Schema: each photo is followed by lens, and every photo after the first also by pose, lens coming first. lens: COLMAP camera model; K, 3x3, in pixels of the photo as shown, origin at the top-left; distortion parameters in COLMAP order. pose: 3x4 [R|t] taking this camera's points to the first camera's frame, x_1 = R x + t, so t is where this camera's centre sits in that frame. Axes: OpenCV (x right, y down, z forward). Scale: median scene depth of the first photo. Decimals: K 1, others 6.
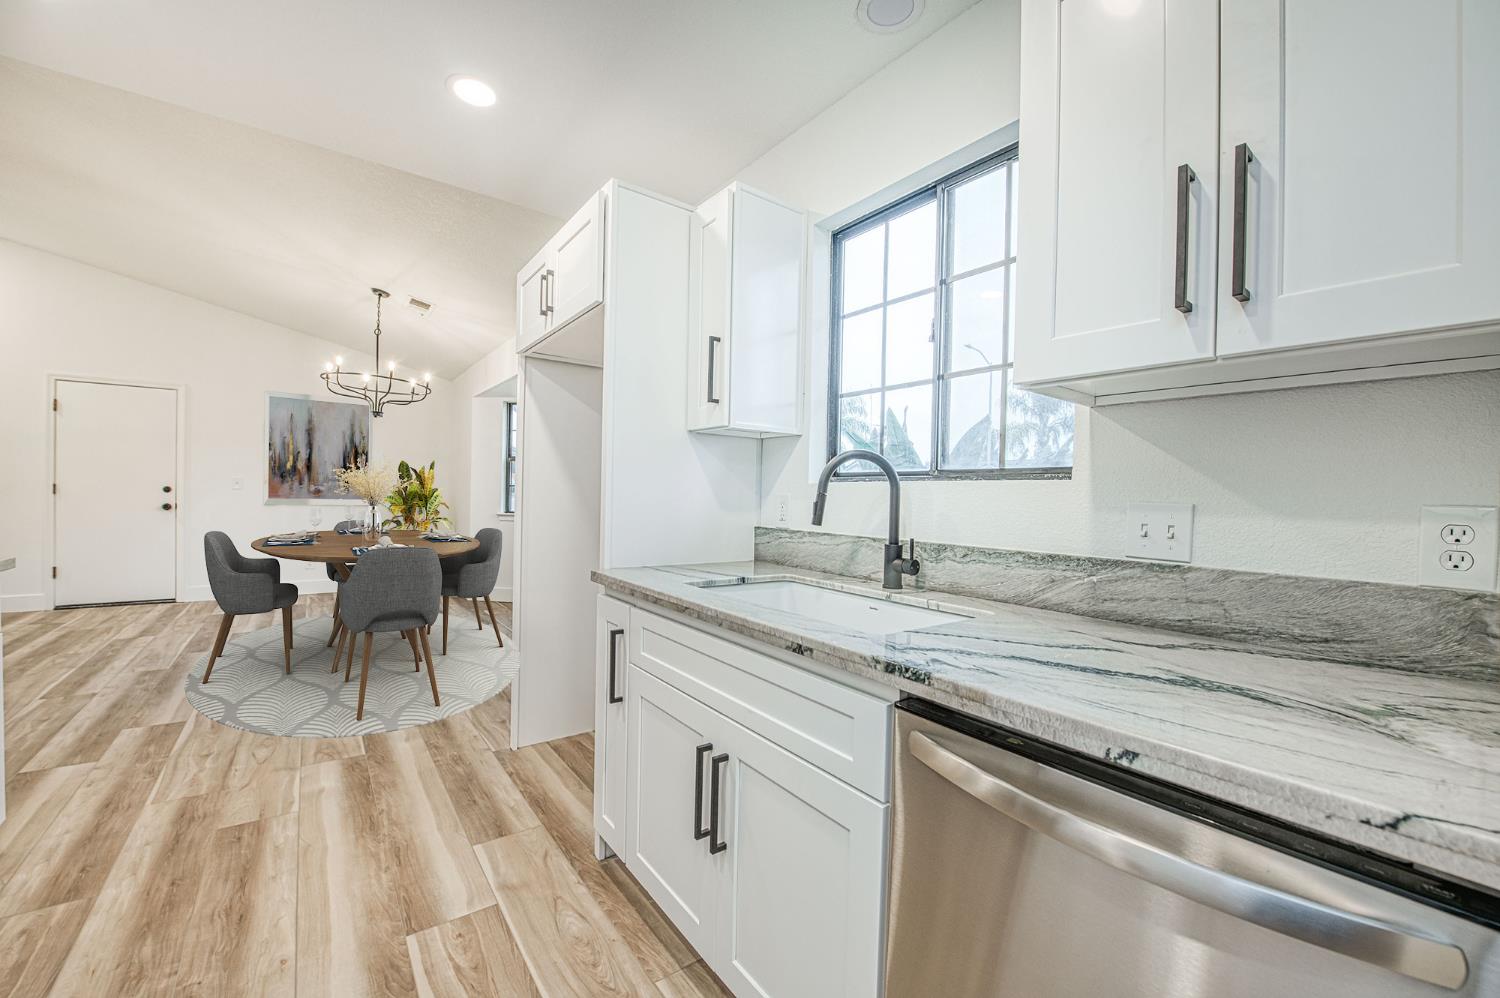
lens RADIAL K [[598.7, 0, 749.8], [0, 598.7, 501.9], [0, 0, 1]] dist [-0.023105, -0.000177]
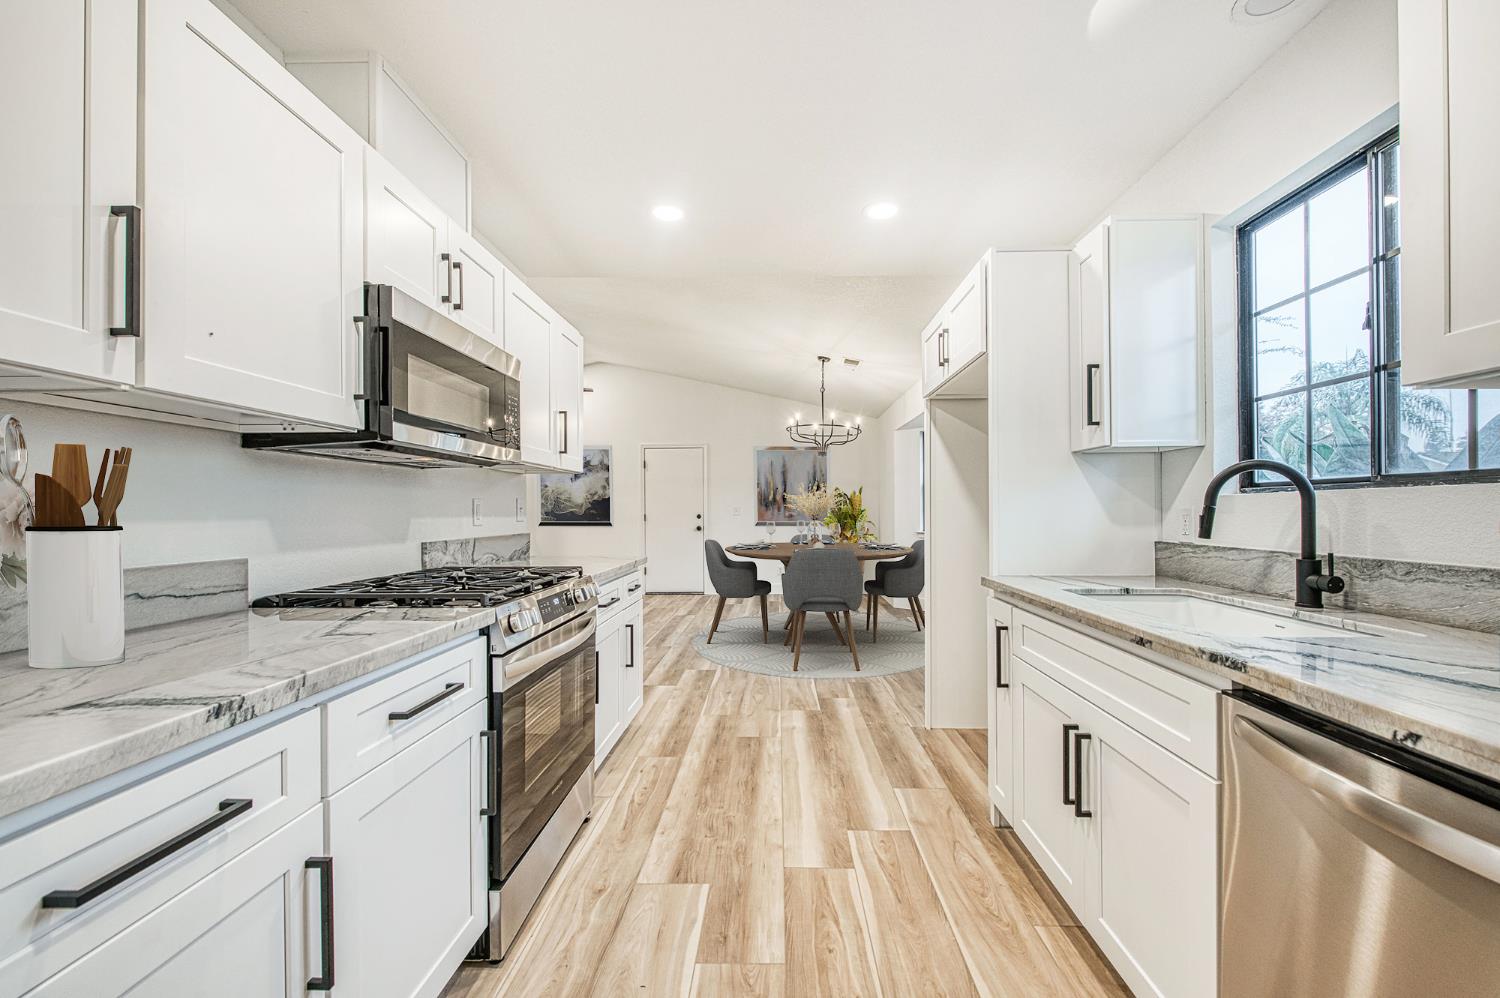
lens RADIAL K [[595.7, 0, 756.1], [0, 595.7, 515.4], [0, 0, 1]] dist [0.000951, -0.000171]
pose [[0.781088, -0.022362, -0.624021, 0.118792], [0.016393, 0.999748, -0.015307, 0.002823], [0.624206, 0.001726, 0.781258, -0.198862]]
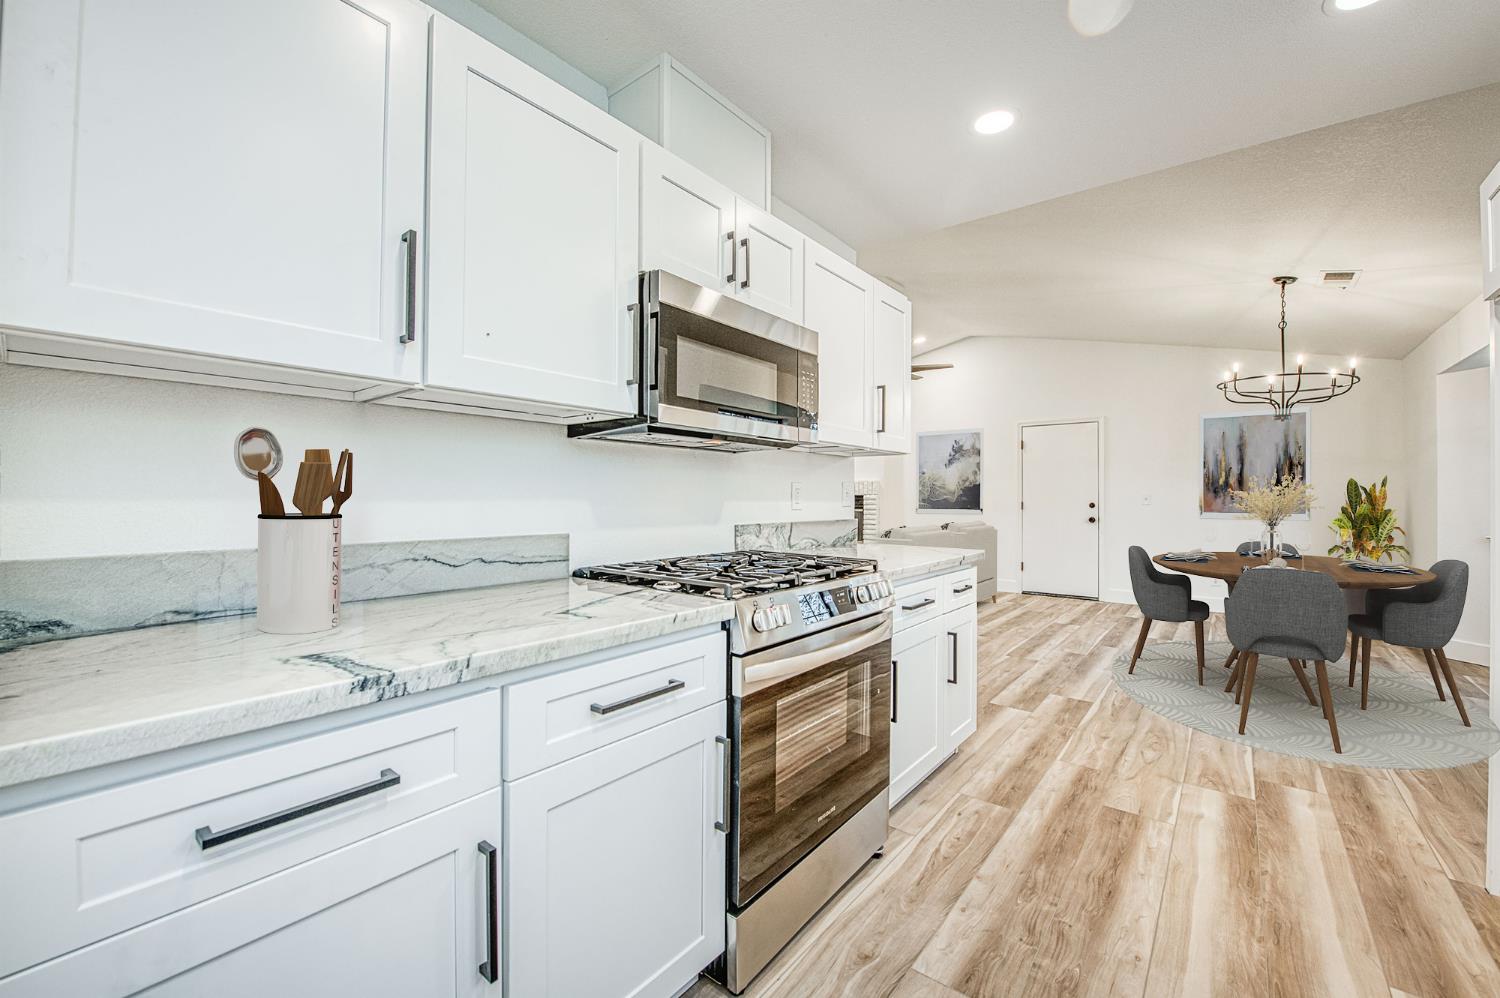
lens RADIAL K [[599.8, 0, 748.7], [0, 599.8, 494.4], [0, 0, 1]] dist [-0.008784, -0.002209]
pose [[0.247440, -0.025435, -0.968569, 0.052632], [-0.011605, 0.999506, -0.029212, 0.000532], [0.968834, 0.018469, 0.247023, 0.035448]]
